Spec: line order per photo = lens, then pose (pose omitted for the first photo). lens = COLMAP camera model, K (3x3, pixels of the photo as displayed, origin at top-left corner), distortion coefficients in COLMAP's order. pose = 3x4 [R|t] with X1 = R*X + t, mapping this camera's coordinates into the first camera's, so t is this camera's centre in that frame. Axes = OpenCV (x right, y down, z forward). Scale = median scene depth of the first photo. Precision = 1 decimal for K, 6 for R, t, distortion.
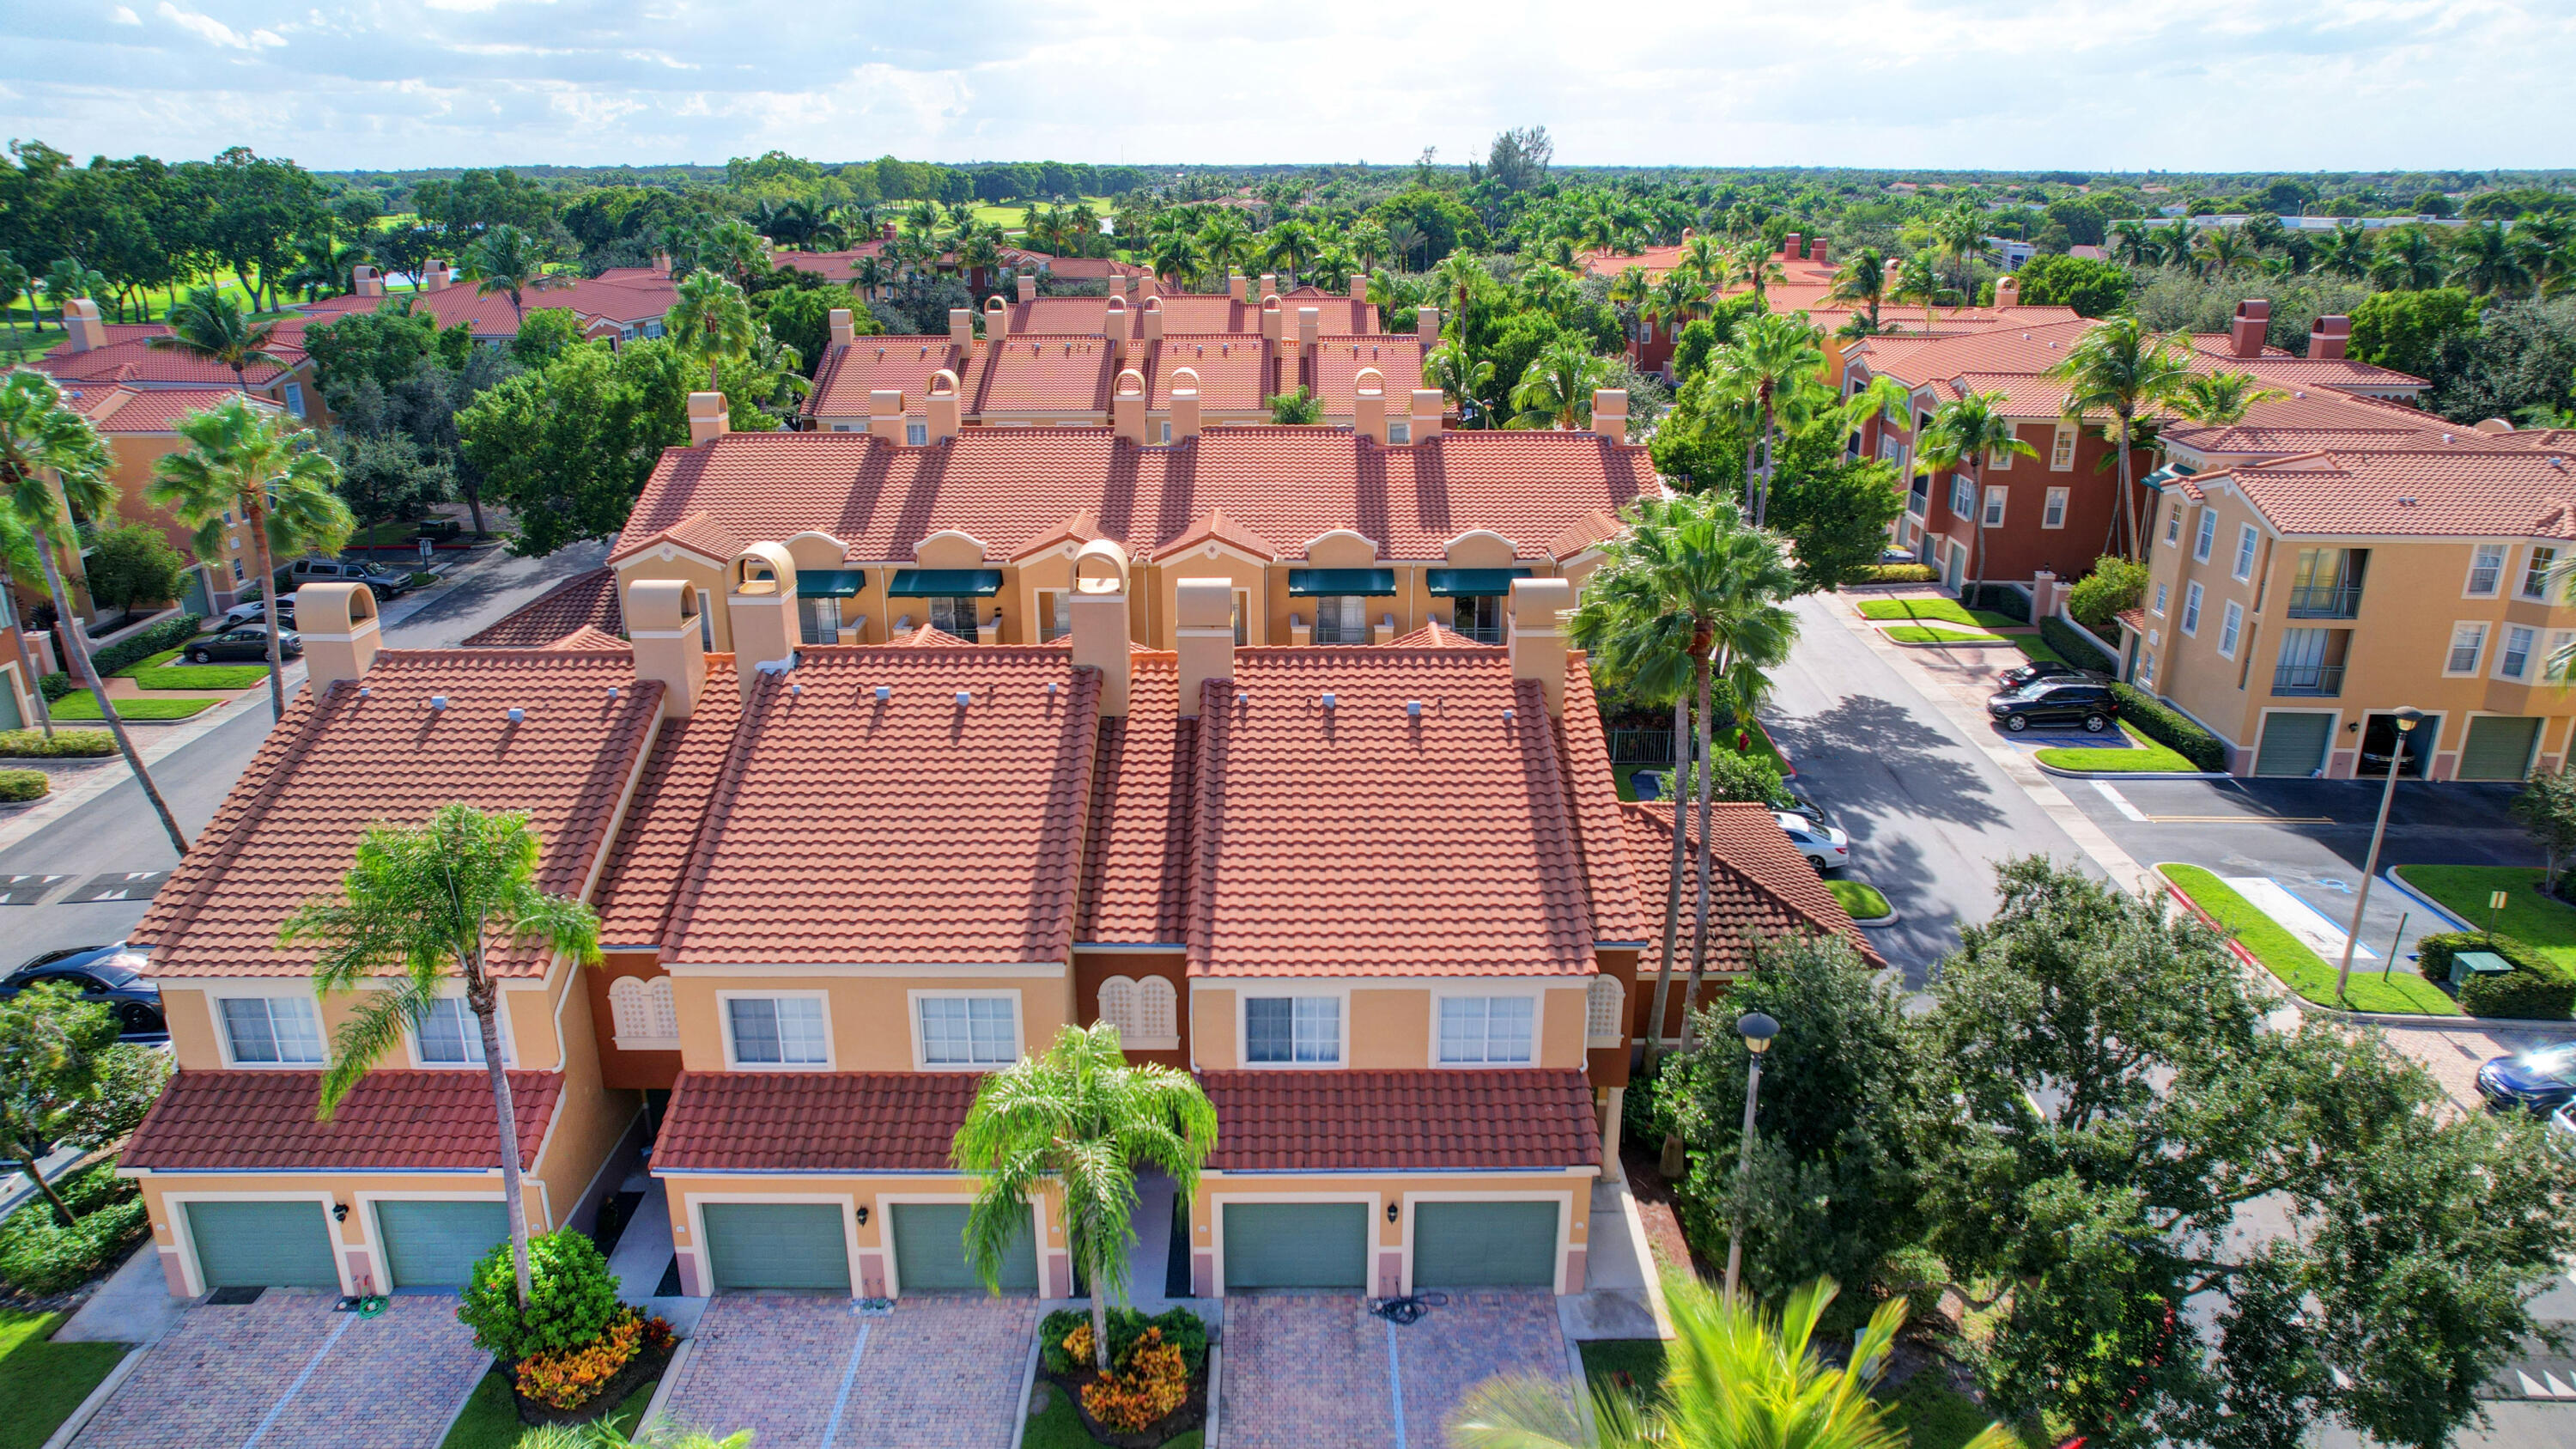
lens RADIAL K [[1666.6, 0, 1288.0], [0, 1666.6, 724.5], [0, 0, 1]] dist [-0.078122, 0.084052]
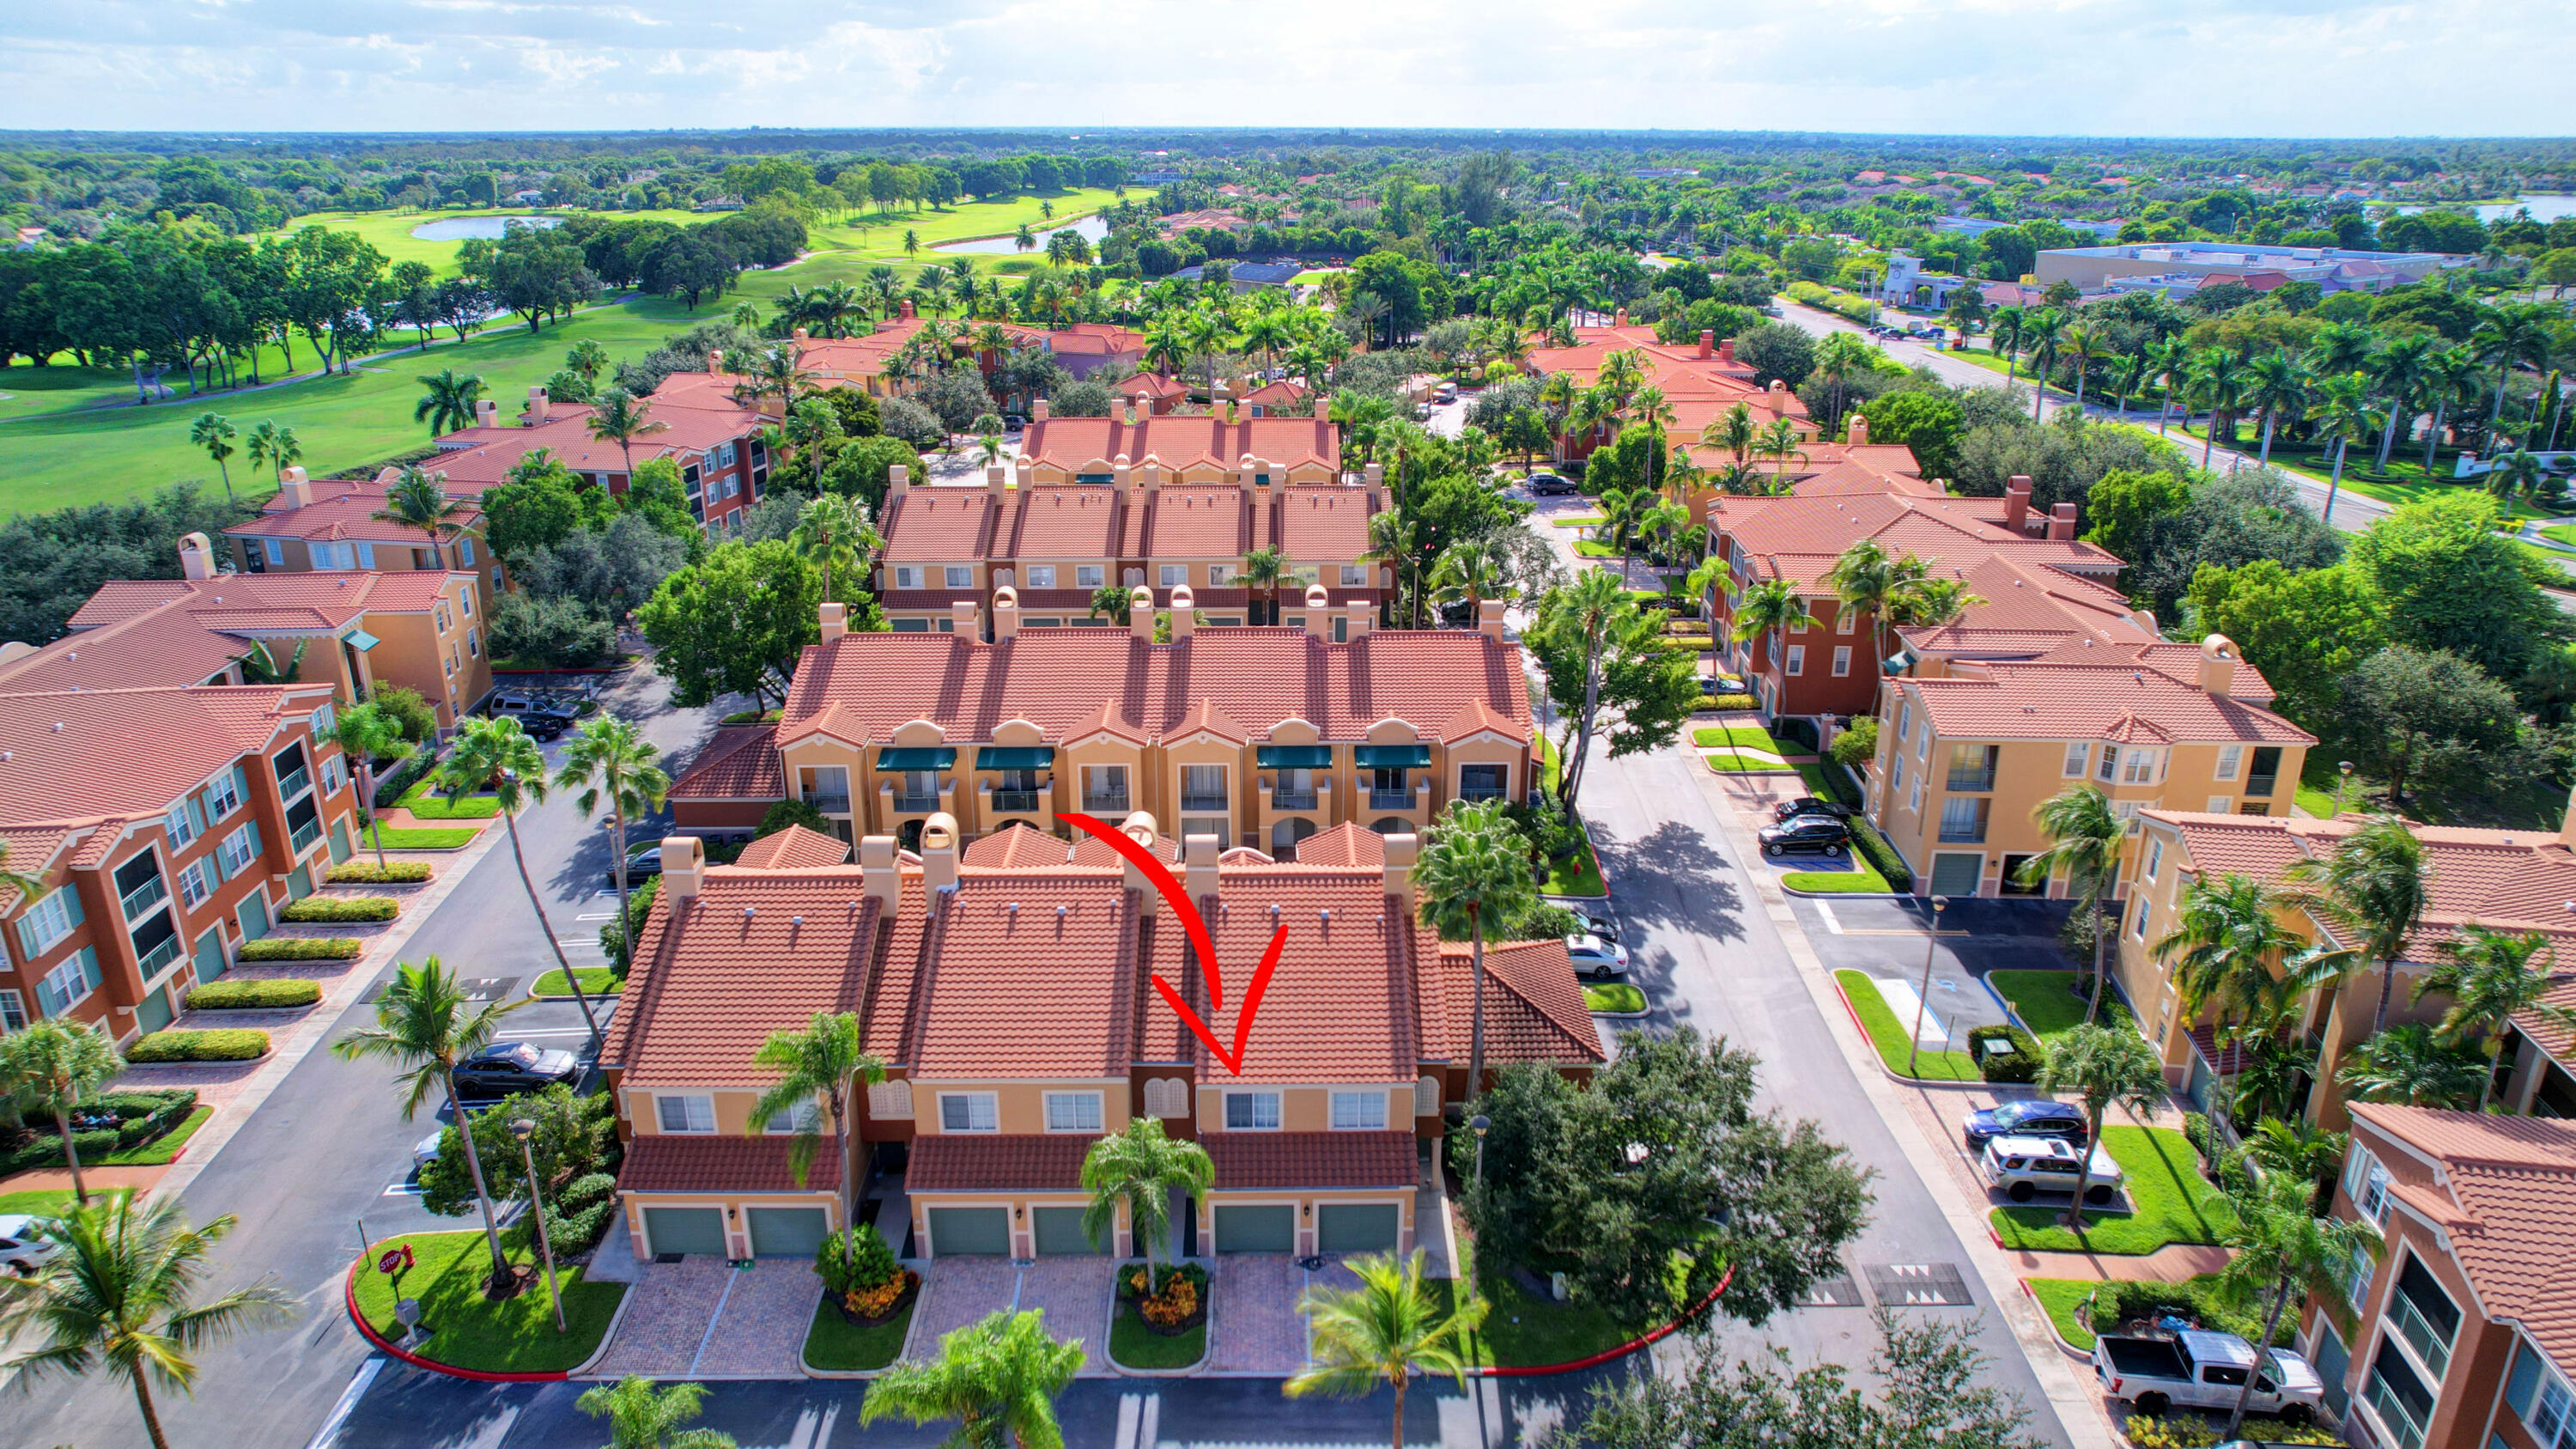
lens RADIAL K [[1656.3, 0, 1288.0], [0, 1656.3, 724.5], [0, 0, 1]] dist [-0.038676, 0.002438]
pose [[0.999941, -0.001784, 0.010733, 0.021531], [0.001569, 0.999797, 0.020080, -0.258572], [-0.010767, -0.020062, 0.999741, -0.755318]]
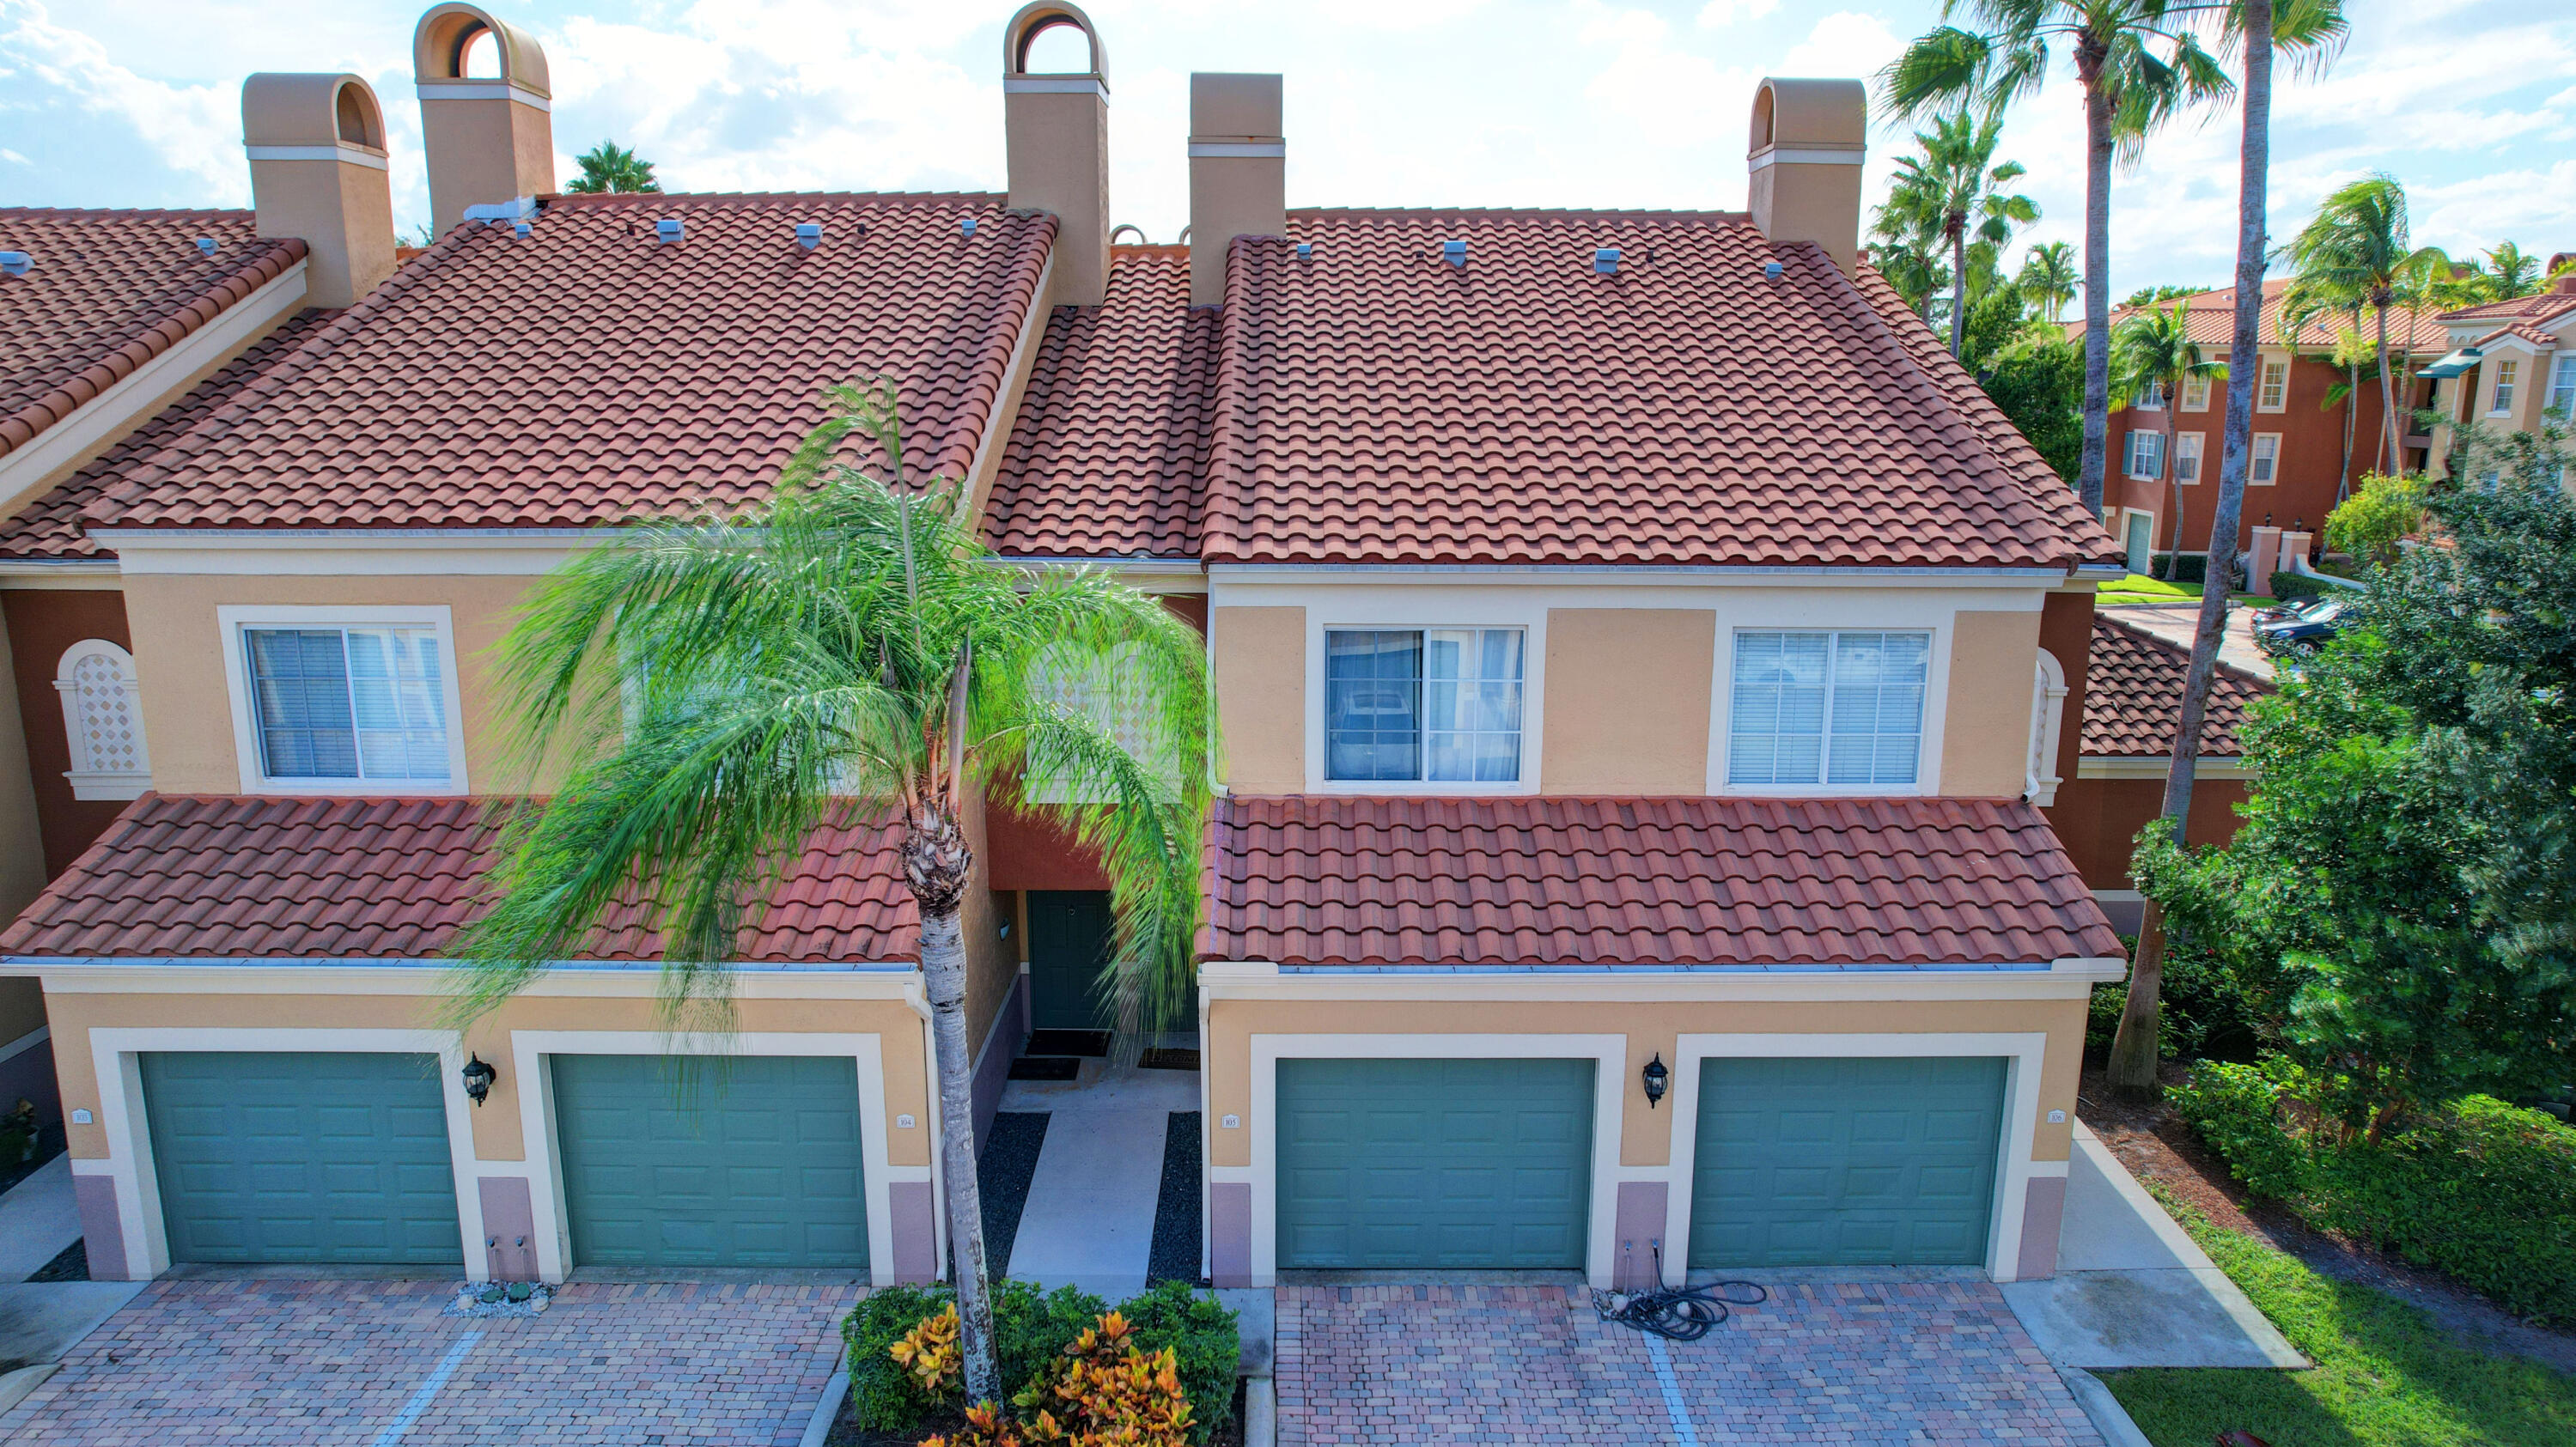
lens RADIAL K [[1666.1, 0, 1288.0], [0, 1666.1, 723.5], [0, 0, 1]] dist [-0.078122, 0.084052]
pose [[0.999972, 0.006107, -0.004253, -0.031760], [-0.006560, 0.993200, -0.116239, 0.228416], [0.003514, 0.116264, 0.993212, 0.493073]]
